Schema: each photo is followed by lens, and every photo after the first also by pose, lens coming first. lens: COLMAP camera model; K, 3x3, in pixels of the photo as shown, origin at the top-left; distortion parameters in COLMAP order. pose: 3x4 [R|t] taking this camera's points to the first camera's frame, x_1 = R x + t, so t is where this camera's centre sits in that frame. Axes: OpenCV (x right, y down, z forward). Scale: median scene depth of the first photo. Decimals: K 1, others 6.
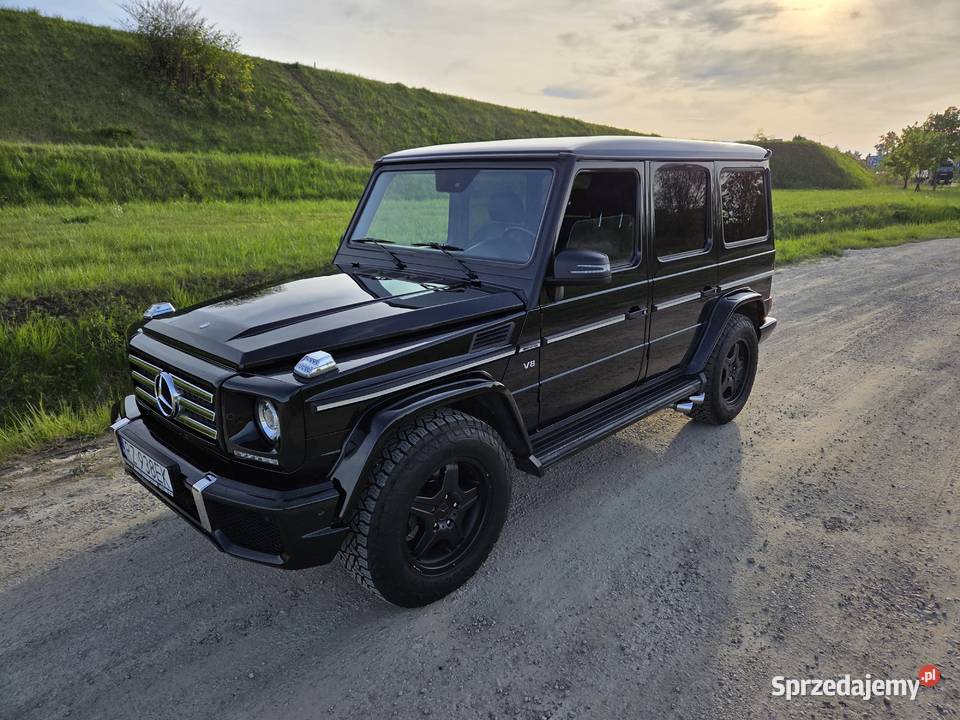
lens RADIAL K [[641.0, 0, 488.2], [0, 641.0, 355.6], [0, 0, 1]] dist [0.070450, -0.059945]
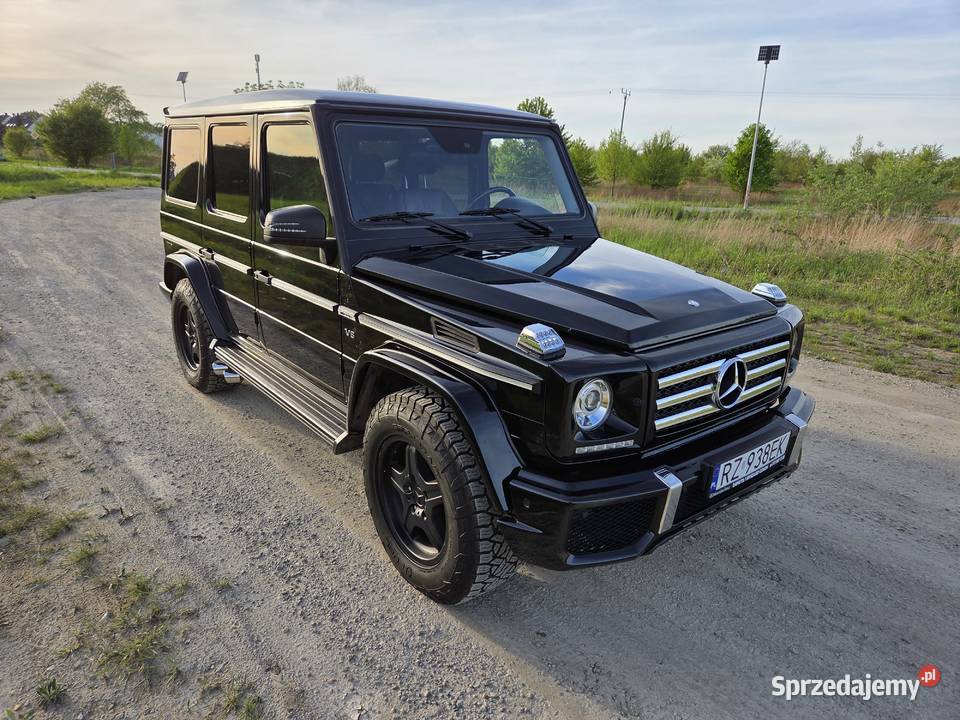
lens RADIAL K [[642.9, 0, 475.5], [0, 642.9, 354.3], [0, 0, 1]] dist [0.069216, -0.057048]
pose [[0.134844, -0.279404, 0.950658, -0.157929], [0.237387, 0.940589, 0.242773, -0.031470], [-0.962011, 0.192937, 0.193160, 0.133503]]
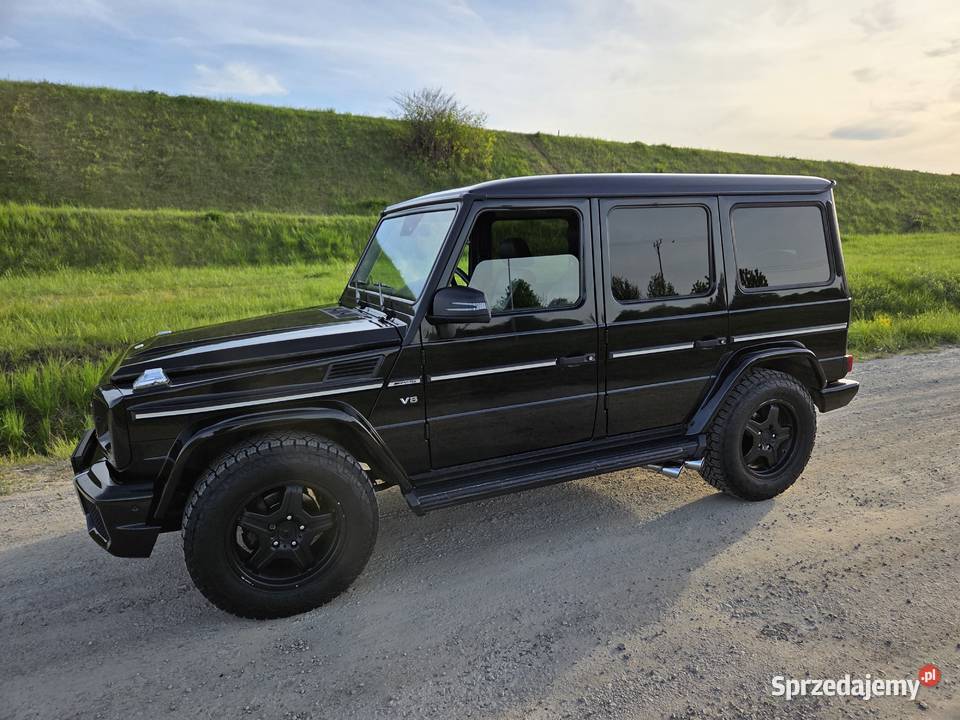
lens RADIAL K [[643.9, 0, 487.4], [0, 643.9, 359.7], [0, 0, 1]] dist [0.069212, -0.057136]
pose [[0.924709, 0.045263, -0.377975, 0.073736], [-0.075235, 0.995051, -0.064903, 0.000951], [0.373167, 0.088453, 0.923538, 0.014136]]
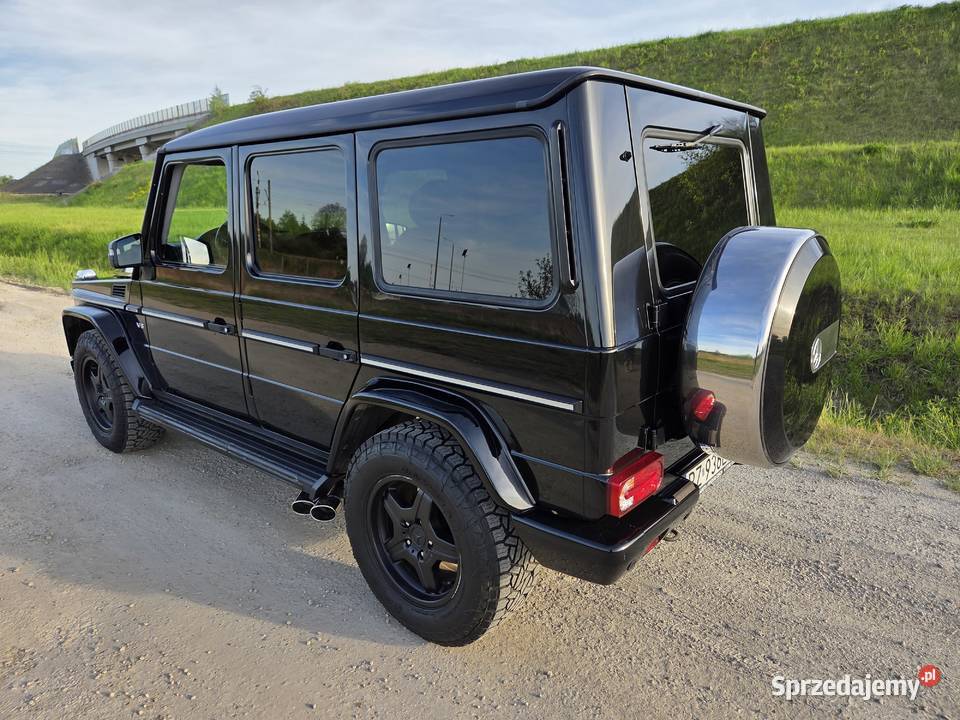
lens RADIAL K [[642.9, 0, 475.5], [0, 642.9, 354.3], [0, 0, 1]] dist [0.069216, -0.057048]
pose [[0.045639, 0.242672, -0.969034, 0.173166], [-0.252032, 0.941462, 0.223896, -0.049285], [0.966642, 0.234009, 0.104129, 0.198447]]
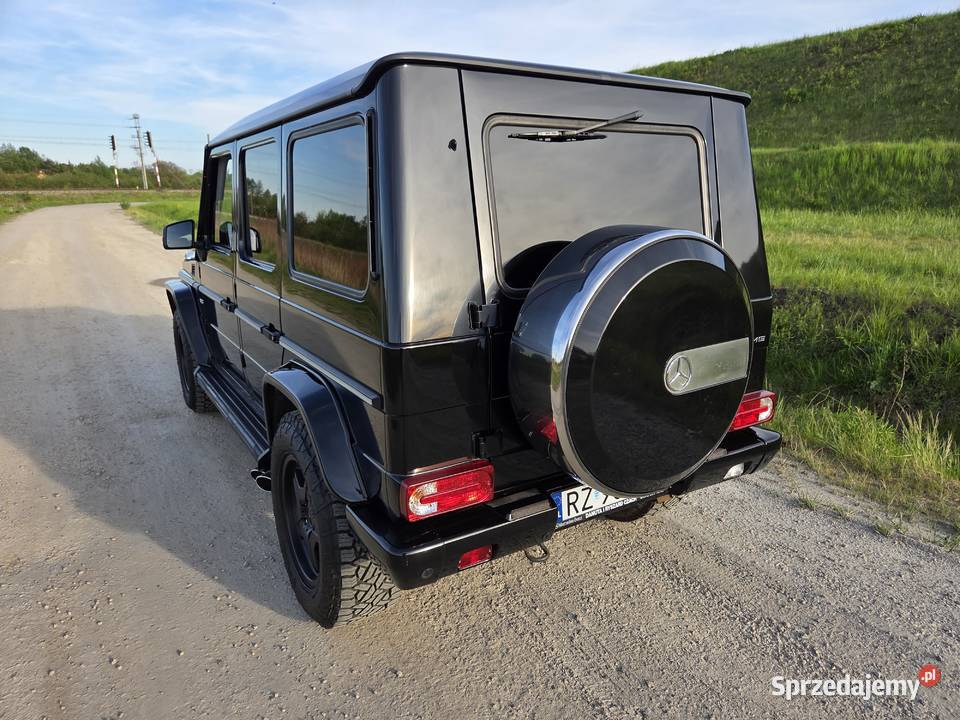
lens RADIAL K [[643.9, 0, 487.4], [0, 643.9, 359.7], [0, 0, 1]] dist [0.069212, -0.057136]
pose [[-0.253879, 0.241387, -0.936631, 0.166168], [-0.256209, 0.916985, 0.305771, -0.060652], [0.932686, 0.317602, -0.170958, 0.245536]]
